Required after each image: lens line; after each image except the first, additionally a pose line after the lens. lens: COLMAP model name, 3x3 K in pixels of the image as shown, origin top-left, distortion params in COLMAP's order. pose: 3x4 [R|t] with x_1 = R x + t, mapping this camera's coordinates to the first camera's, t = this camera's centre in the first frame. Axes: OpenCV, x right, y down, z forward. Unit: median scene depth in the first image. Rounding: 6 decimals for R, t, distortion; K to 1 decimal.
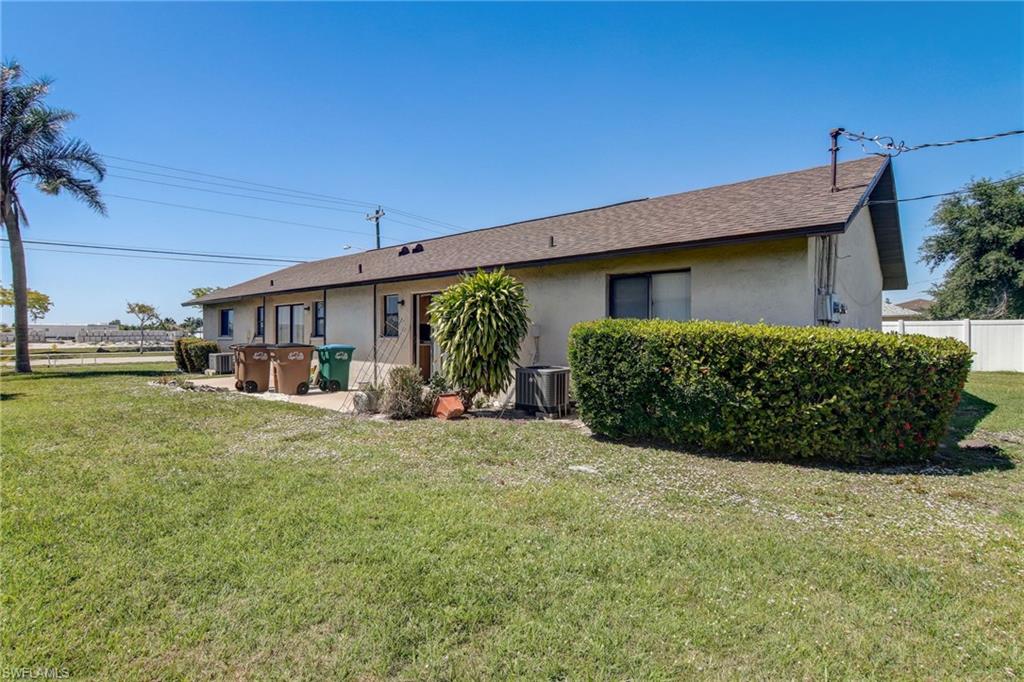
lens RADIAL K [[519.5, 0, 507.5], [0, 519.5, 342.4], [0, 0, 1]] dist [-0.008901, -0.010143]
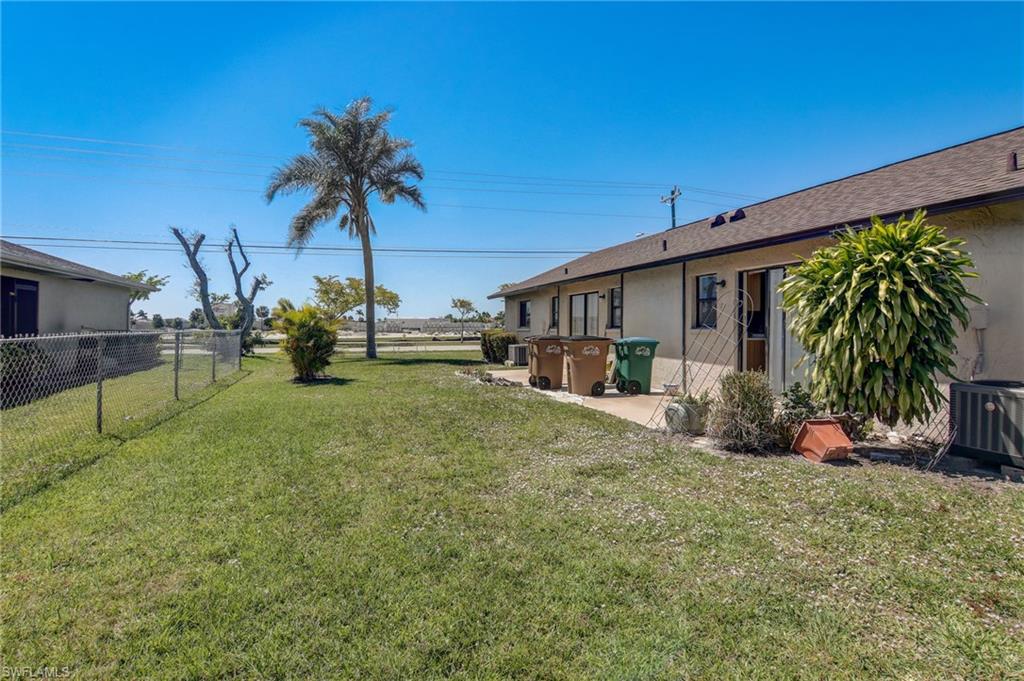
lens RADIAL K [[519.5, 0, 512.7], [0, 519.5, 345.0], [0, 0, 1]] dist [-0.008901, -0.010143]
pose [[0.862592, 0.017421, -0.505599, -0.080147], [-0.006606, 0.999710, 0.023177, -0.001739], [0.505856, -0.016652, 0.862457, 0.181771]]
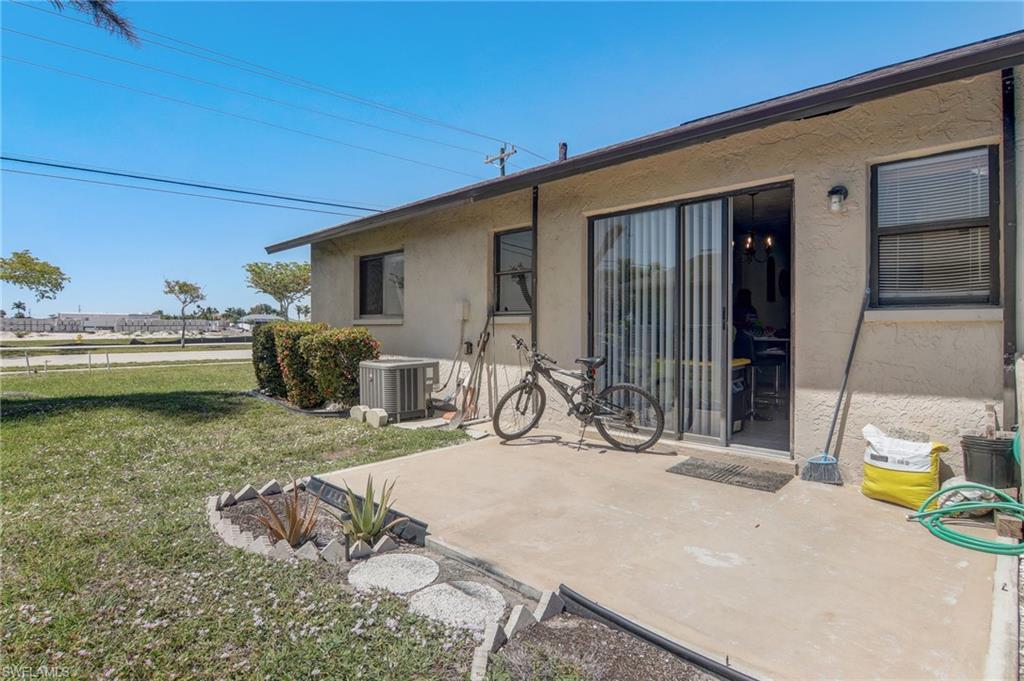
lens RADIAL K [[519.5, 0, 503.1], [0, 519.5, 336.9], [0, 0, 1]] dist [-0.008901, -0.010143]
pose [[0.997996, 0.005477, -0.063033, -0.628575], [-0.005204, 0.999976, 0.004493, 0.003121], [0.063056, -0.004156, 0.998001, 0.889425]]
